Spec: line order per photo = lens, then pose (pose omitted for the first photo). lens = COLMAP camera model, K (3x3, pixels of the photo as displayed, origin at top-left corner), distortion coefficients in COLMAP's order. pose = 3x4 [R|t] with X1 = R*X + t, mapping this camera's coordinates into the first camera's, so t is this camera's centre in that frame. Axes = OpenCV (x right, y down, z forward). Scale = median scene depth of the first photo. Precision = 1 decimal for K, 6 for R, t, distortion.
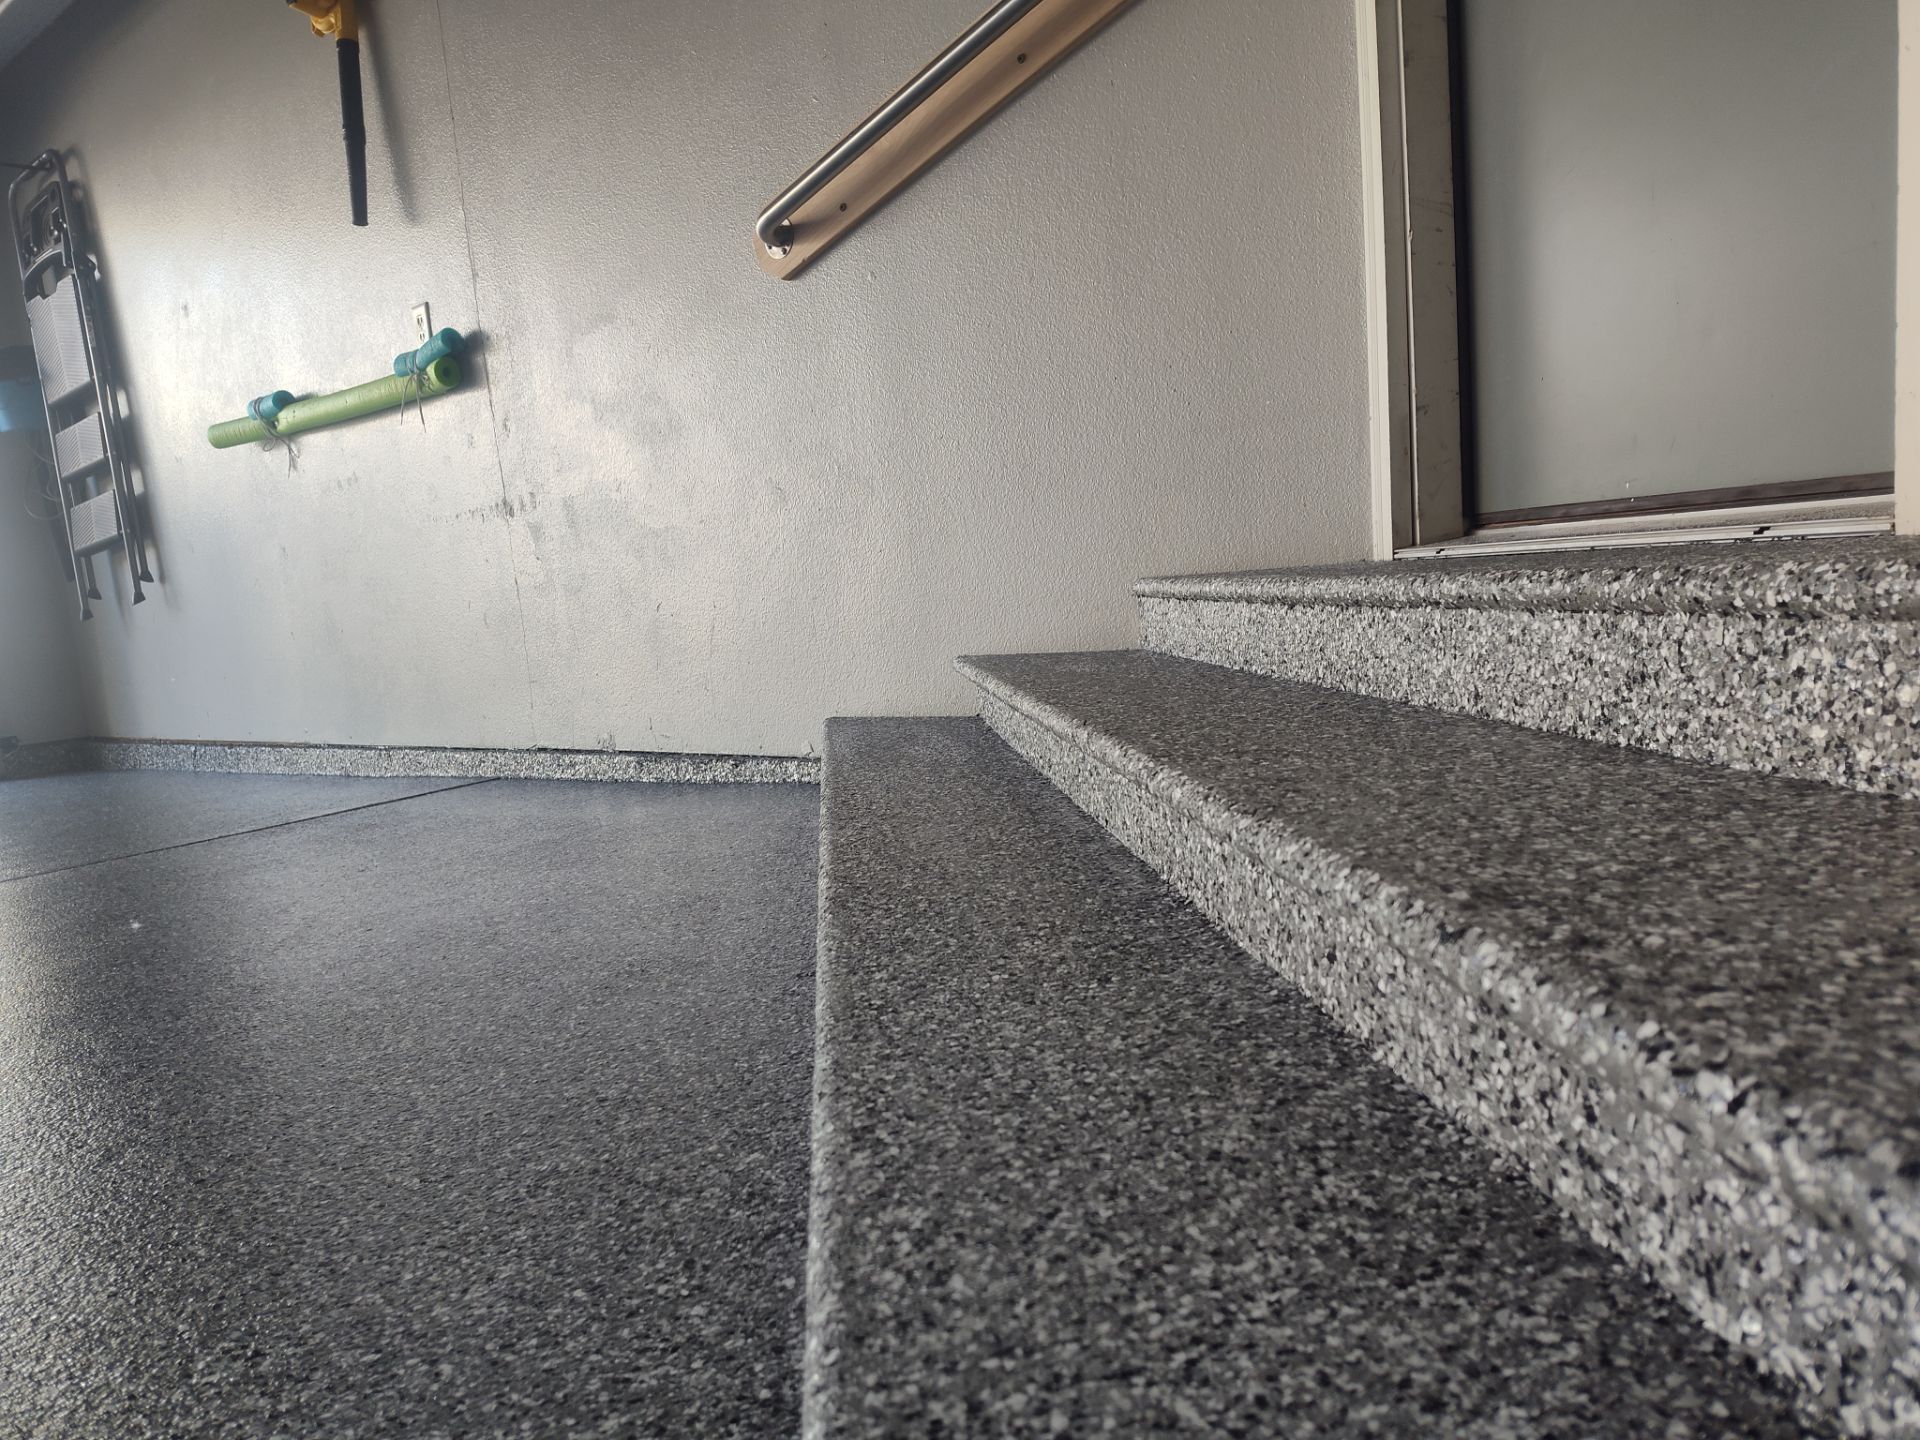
lens RADIAL K [[1296.6, 0, 962.2], [0, 1296.6, 758.8], [0, 0, 1]] dist [0.052061, -0.053444]
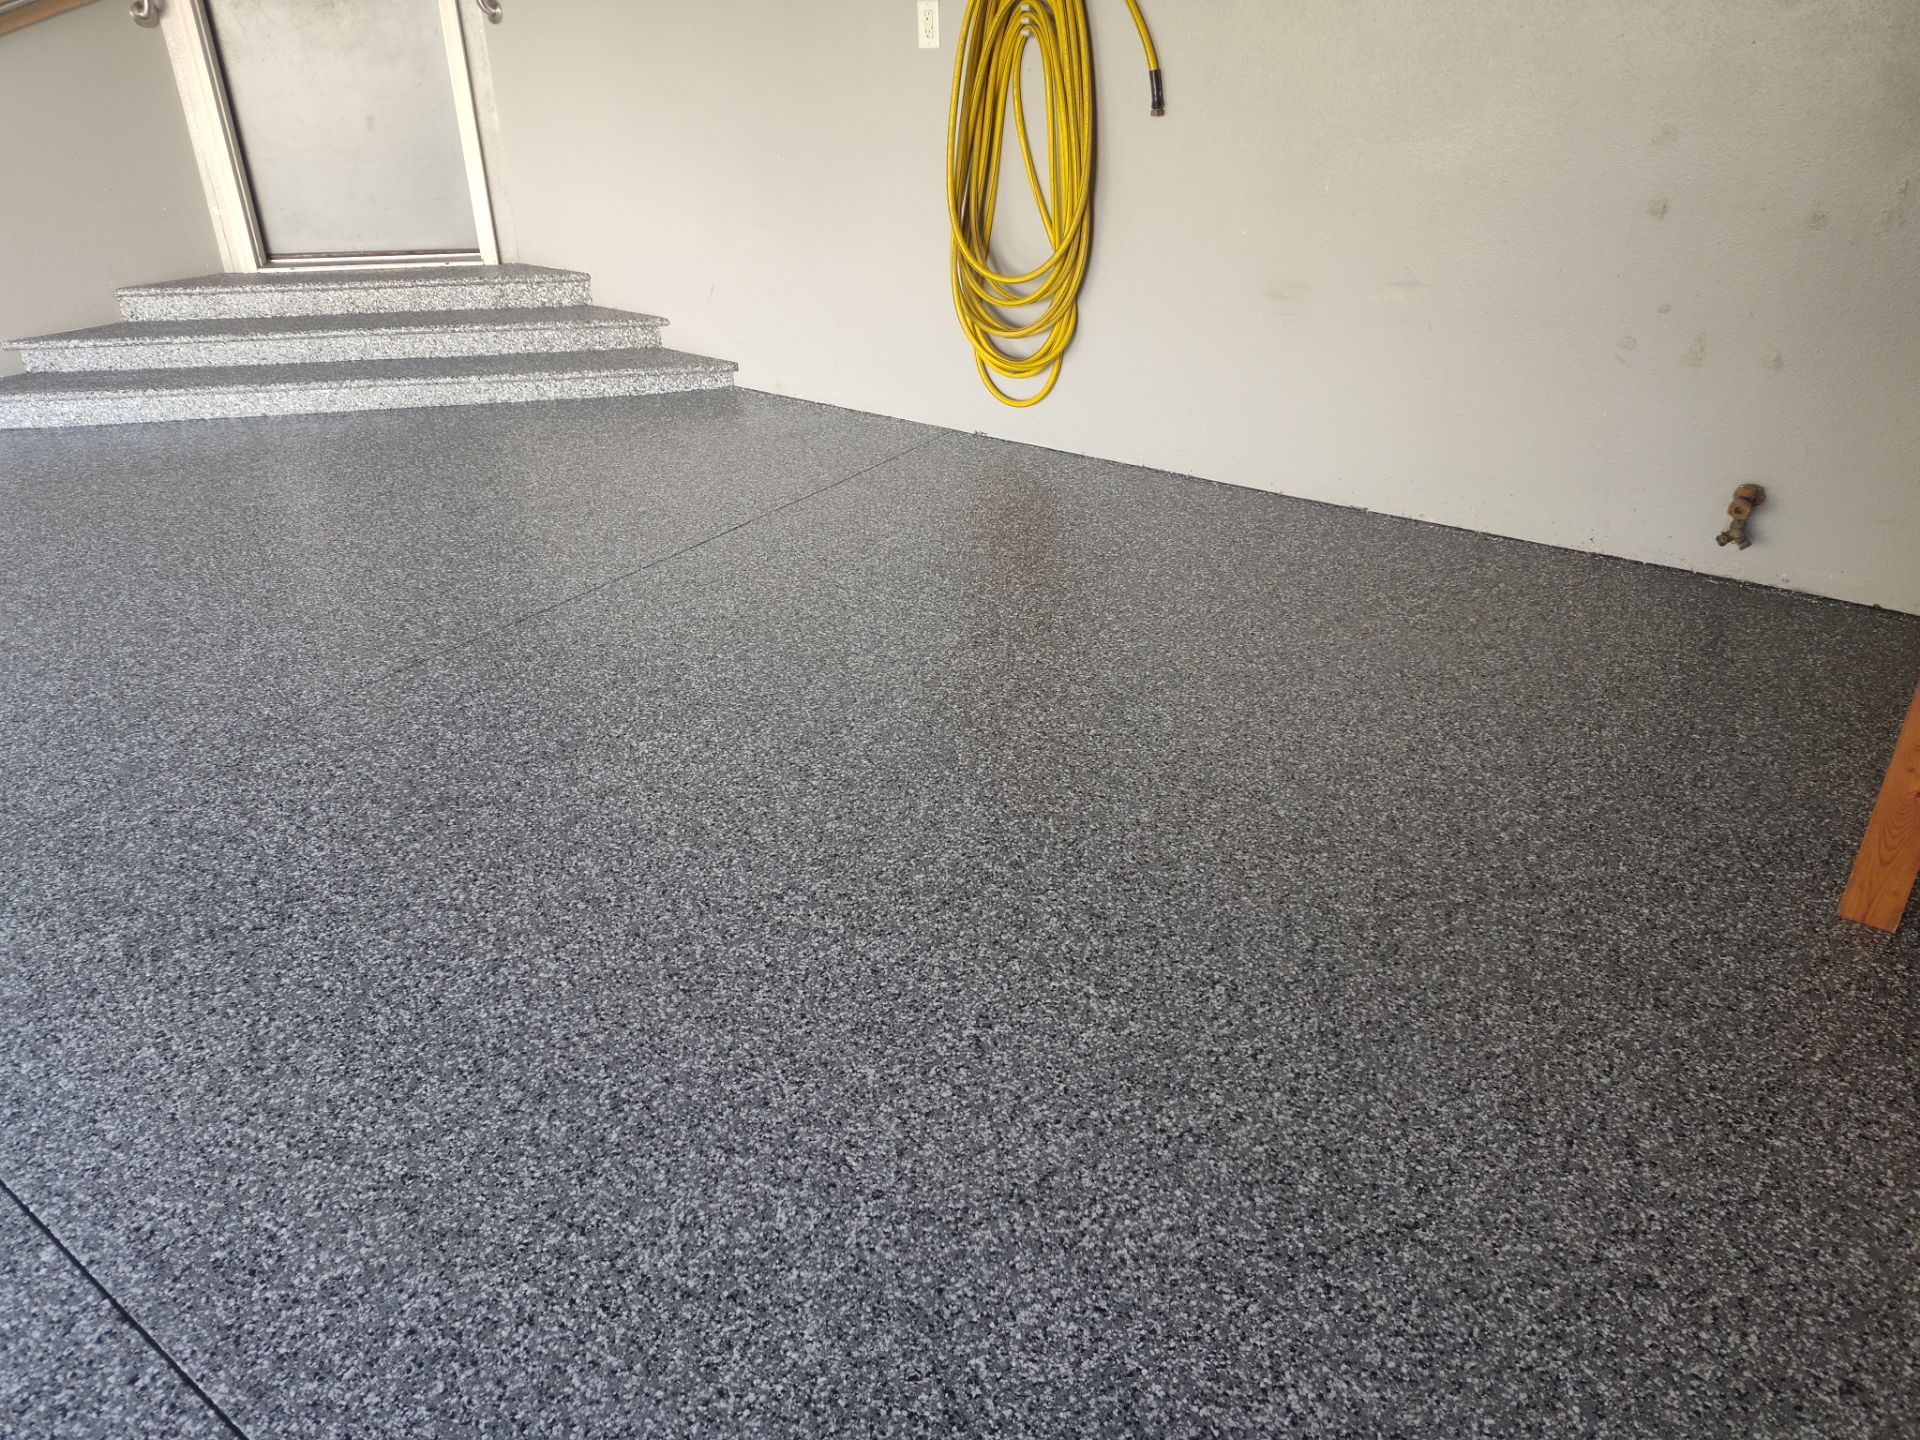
lens RADIAL K [[1296.6, 0, 962.6], [0, 1296.6, 714.6], [0, 0, 1]] dist [0.052061, -0.053444]
pose [[-0.054654, -0.392179, 0.918264, -1.593859], [0.156281, 0.904944, 0.395792, -0.100955], [-0.986199, 0.165139, 0.011832, -0.221104]]
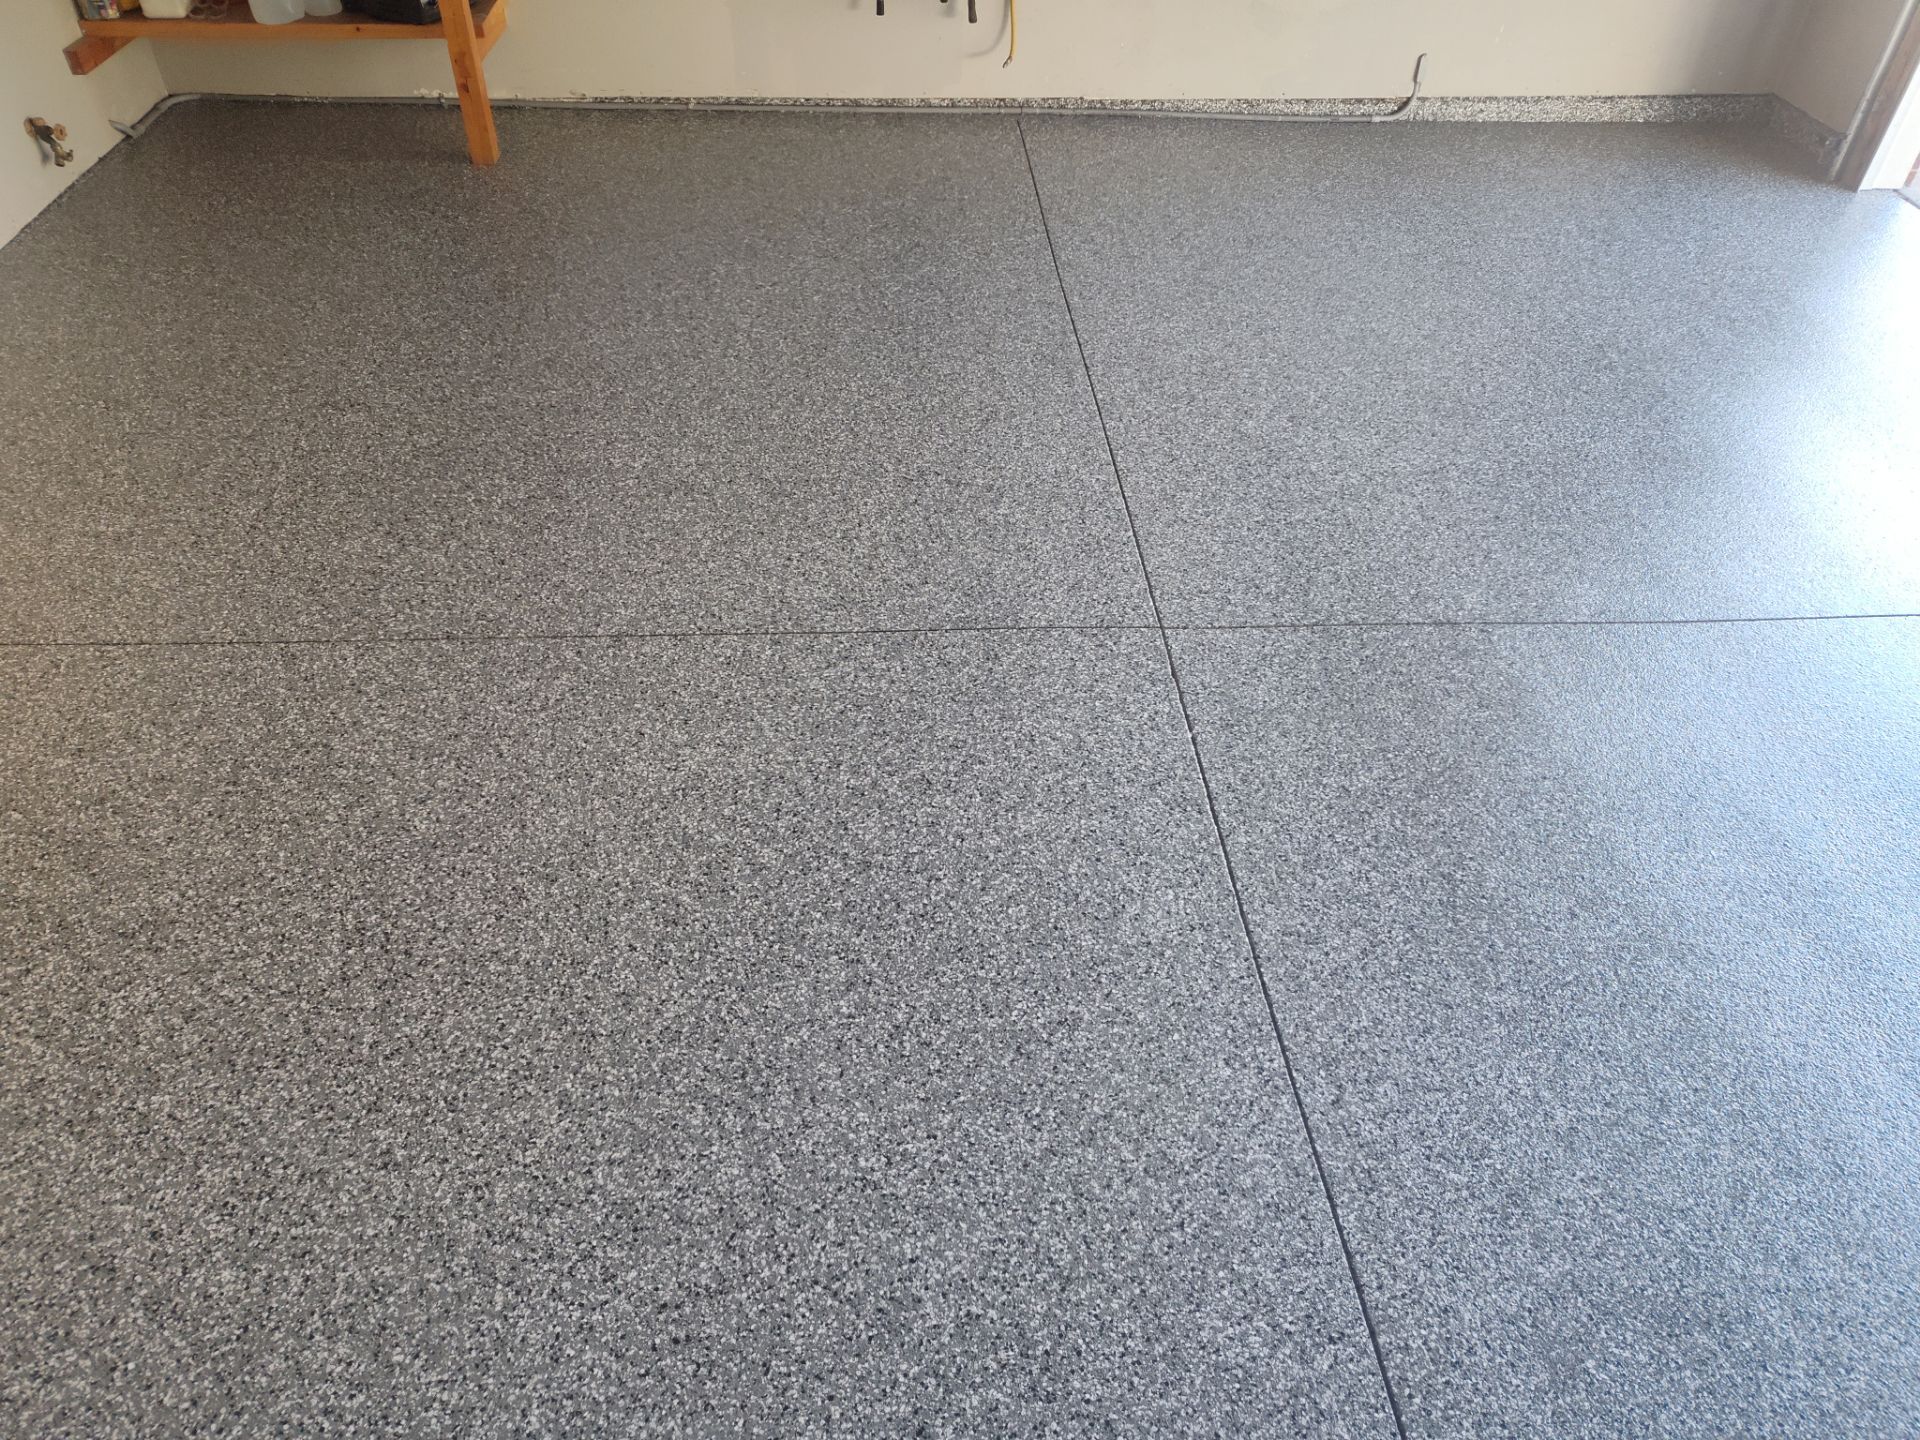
lens RADIAL K [[1296.6, 0, 954.7], [0, 1296.6, 712.9], [0, 0, 1]] dist [0.052061, -0.053444]
pose [[-0.729698, 0.513755, -0.451217, -0.438739], [-0.055173, 0.613505, 0.787761, -0.501261], [0.681540, 0.599722, -0.419328, 0.725598]]
